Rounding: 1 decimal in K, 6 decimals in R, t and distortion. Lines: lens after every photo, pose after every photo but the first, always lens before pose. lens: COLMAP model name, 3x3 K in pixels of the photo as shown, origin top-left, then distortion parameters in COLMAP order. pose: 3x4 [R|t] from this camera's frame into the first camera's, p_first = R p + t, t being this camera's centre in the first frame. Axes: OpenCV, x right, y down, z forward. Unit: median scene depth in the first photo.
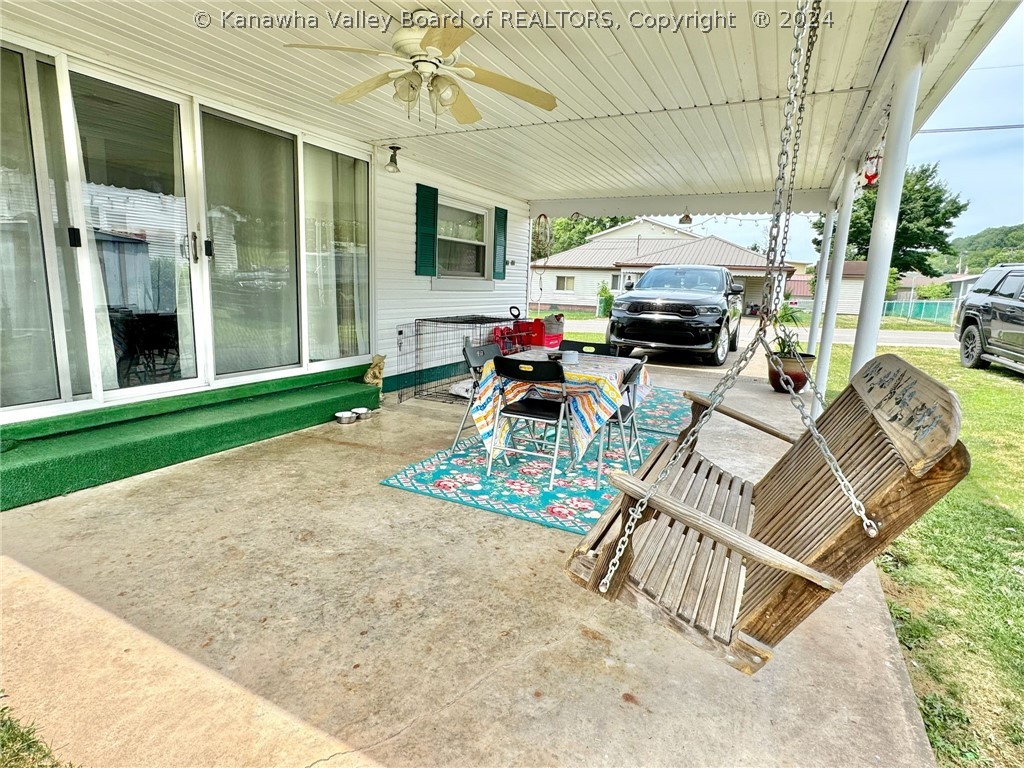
lens RADIAL K [[543.9, 0, 512.0], [0, 543.9, 384.0], [0, 0, 1]] dist [-0.000488, -0.000049]
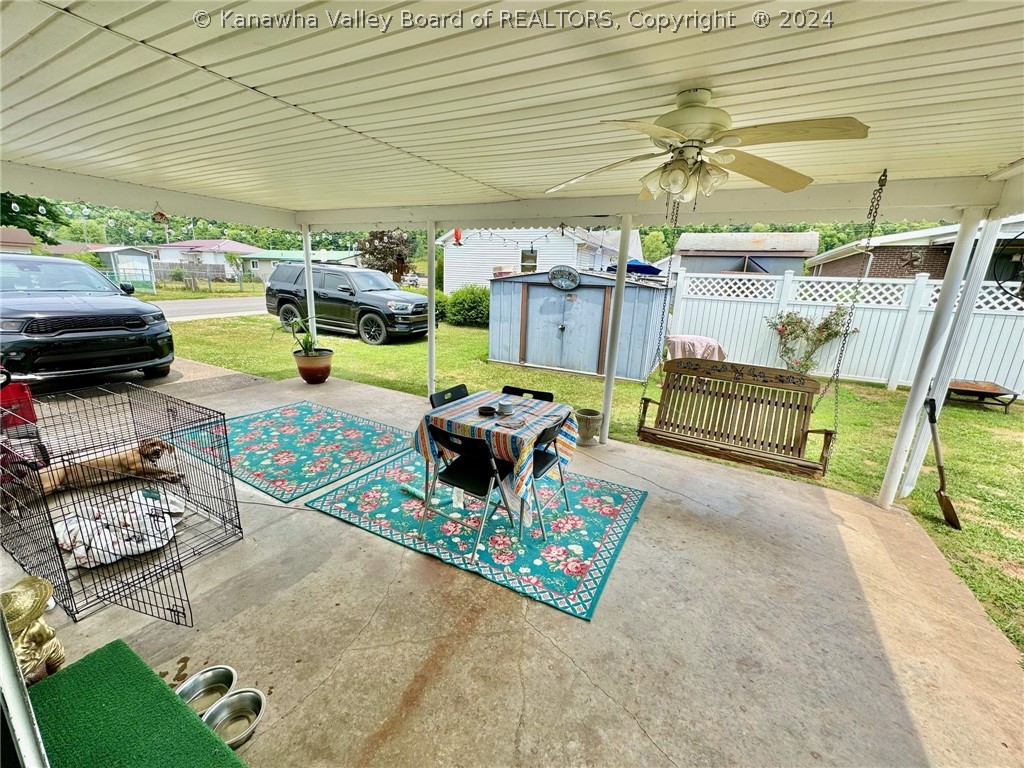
lens RADIAL K [[408.5, 0, 512.0], [0, 408.5, 384.0], [0, 0, 1]] dist [-0.000259, 0.000003]
pose [[0.039159, -0.278767, 0.959560, -0.724769], [0.139542, 0.952412, 0.270996, -0.338508], [-0.989442, 0.123287, 0.076195, 0.994678]]
